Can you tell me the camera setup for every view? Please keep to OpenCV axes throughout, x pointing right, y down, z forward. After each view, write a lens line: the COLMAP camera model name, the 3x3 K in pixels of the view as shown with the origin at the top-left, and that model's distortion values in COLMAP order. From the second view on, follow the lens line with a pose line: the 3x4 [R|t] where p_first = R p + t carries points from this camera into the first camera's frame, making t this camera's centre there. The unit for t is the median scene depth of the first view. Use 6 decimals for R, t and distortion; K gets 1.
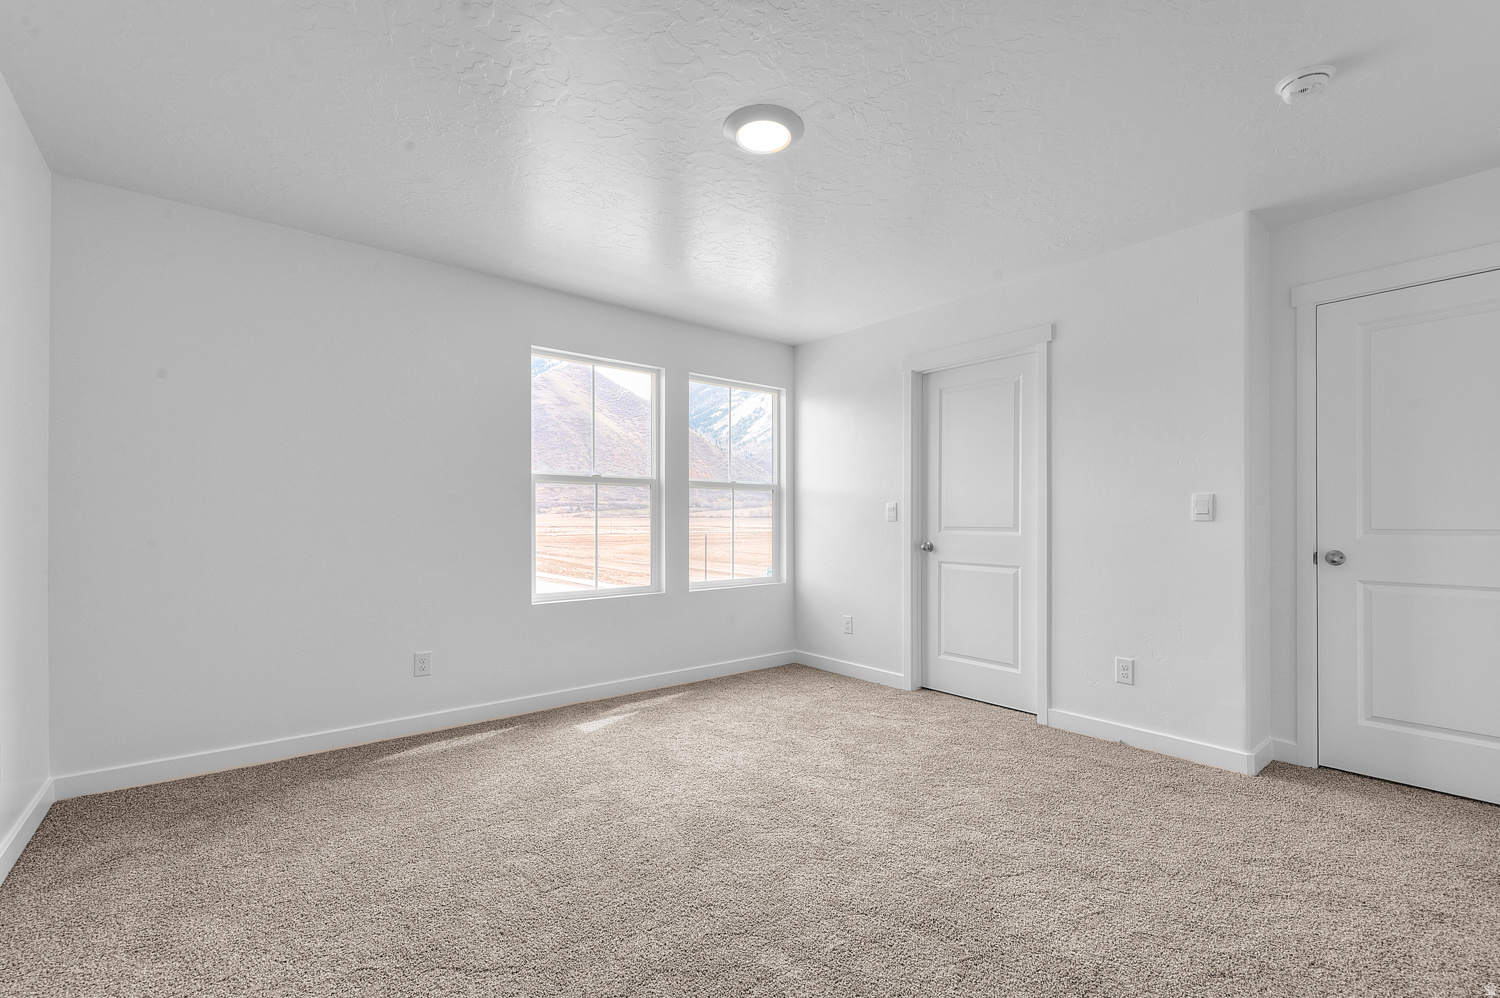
lens RADIAL K [[641.9, 0, 749.0], [0, 641.9, 505.6], [0, 0, 1]] dist [-0.028627, -0.000887]
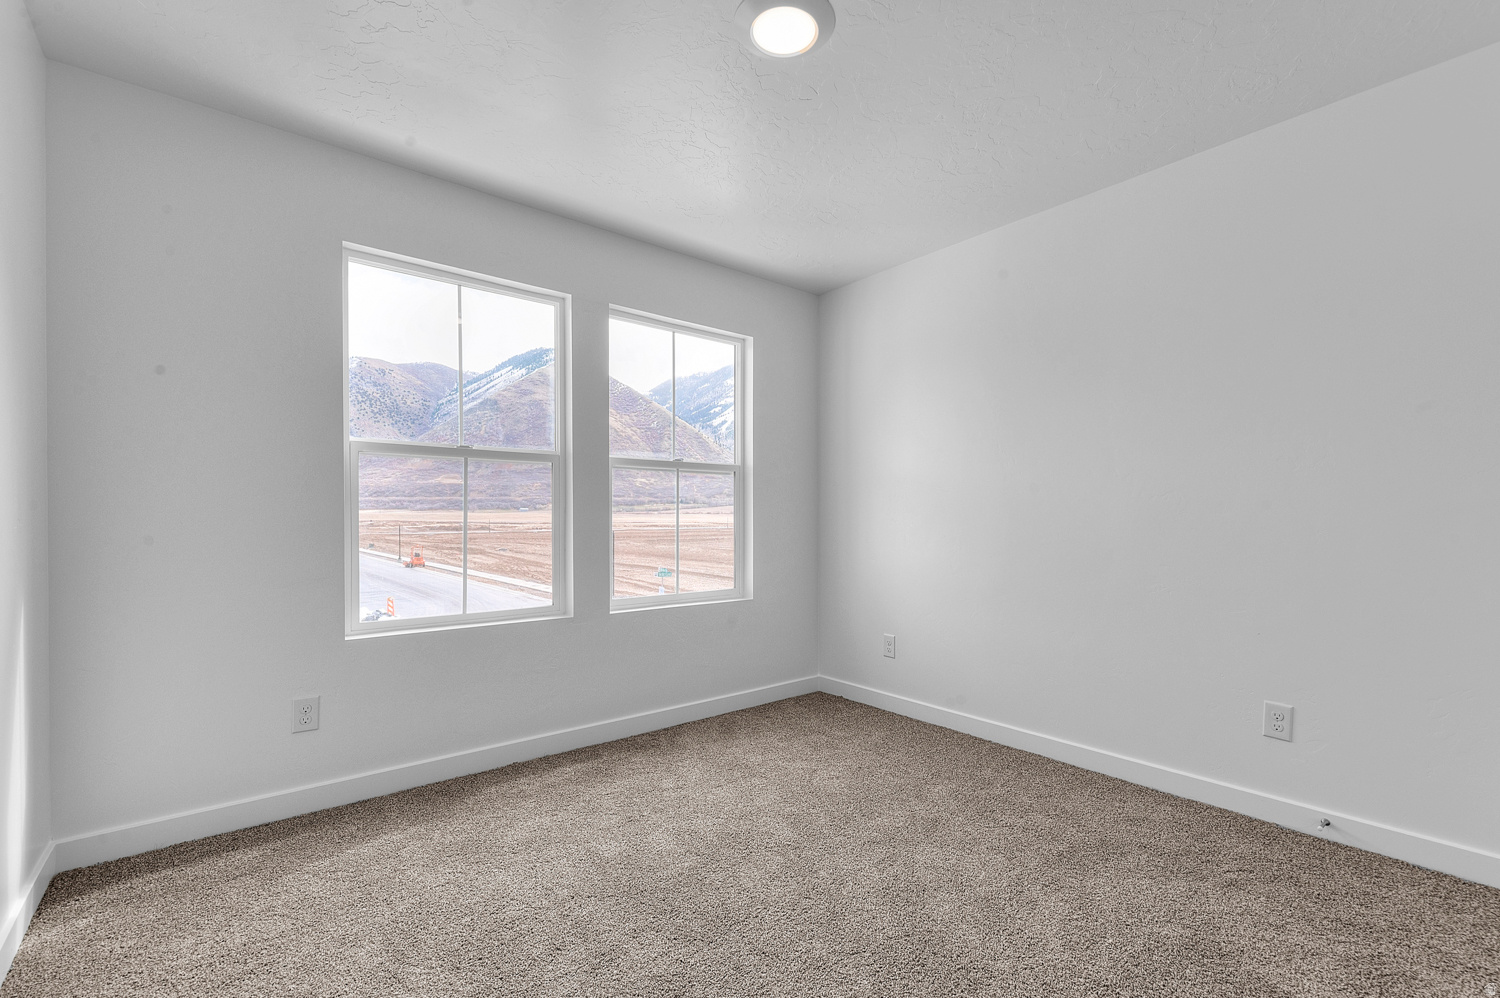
lens RADIAL K [[641.9, 0, 750.2], [0, 641.9, 509.4], [0, 0, 1]] dist [-0.028627, -0.000887]
pose [[0.999997, -0.002143, 0.000980, 0.055650], [0.002131, 0.999932, 0.011464, 0.009980], [-0.001004, -0.011462, 0.999934, 0.263110]]
